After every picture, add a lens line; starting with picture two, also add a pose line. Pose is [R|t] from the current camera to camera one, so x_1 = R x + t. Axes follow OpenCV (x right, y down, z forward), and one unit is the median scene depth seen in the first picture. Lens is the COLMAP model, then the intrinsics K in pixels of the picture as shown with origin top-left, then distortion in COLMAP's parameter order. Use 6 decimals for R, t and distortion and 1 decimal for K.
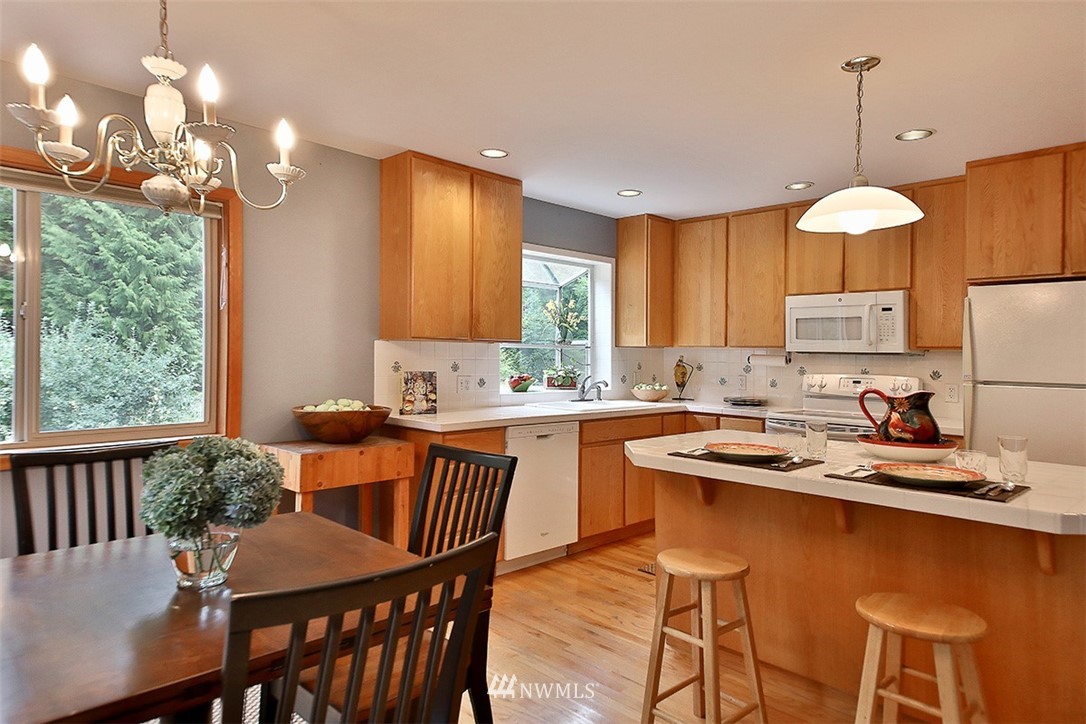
lens RADIAL K [[680.1, 0, 546.0], [0, 680.1, 352.7], [0, 0, 1]] dist [0.002904, -0.000494]
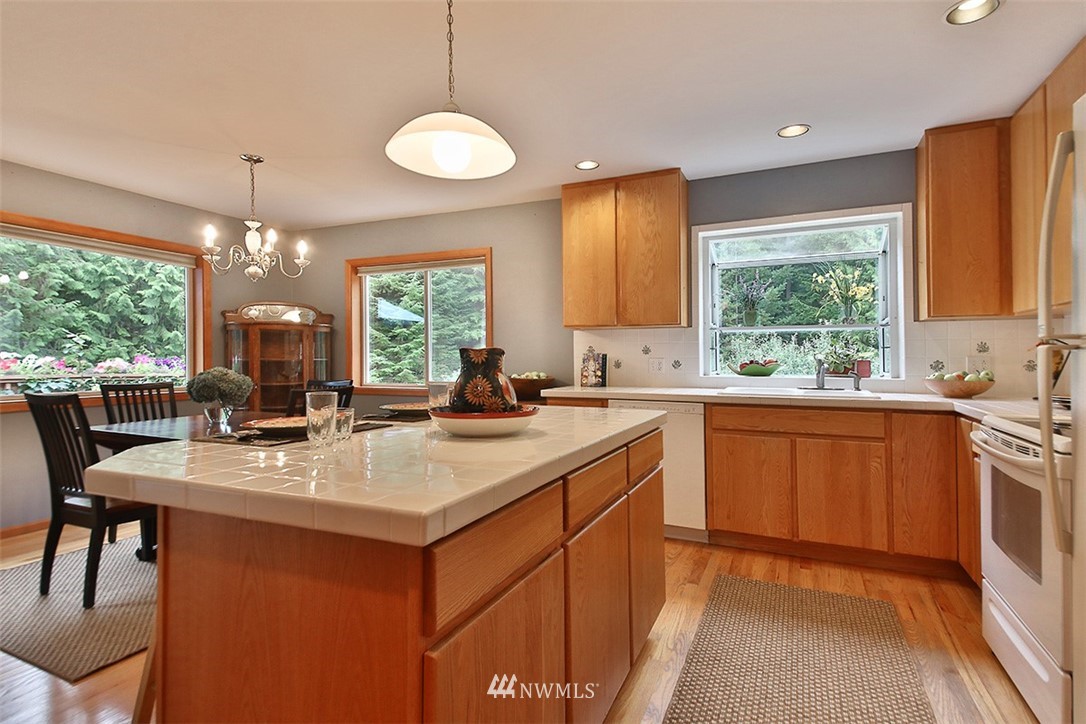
lens RADIAL K [[543.2, 0, 542.6], [0, 543.2, 368.1], [0, 0, 1]] dist [0.020696, -0.001309]
pose [[0.340550, 0.001054, -0.940226, 0.699608], [0.006482, 0.999973, 0.003469, 0.048911], [0.940204, -0.007276, 0.340534, 0.540507]]
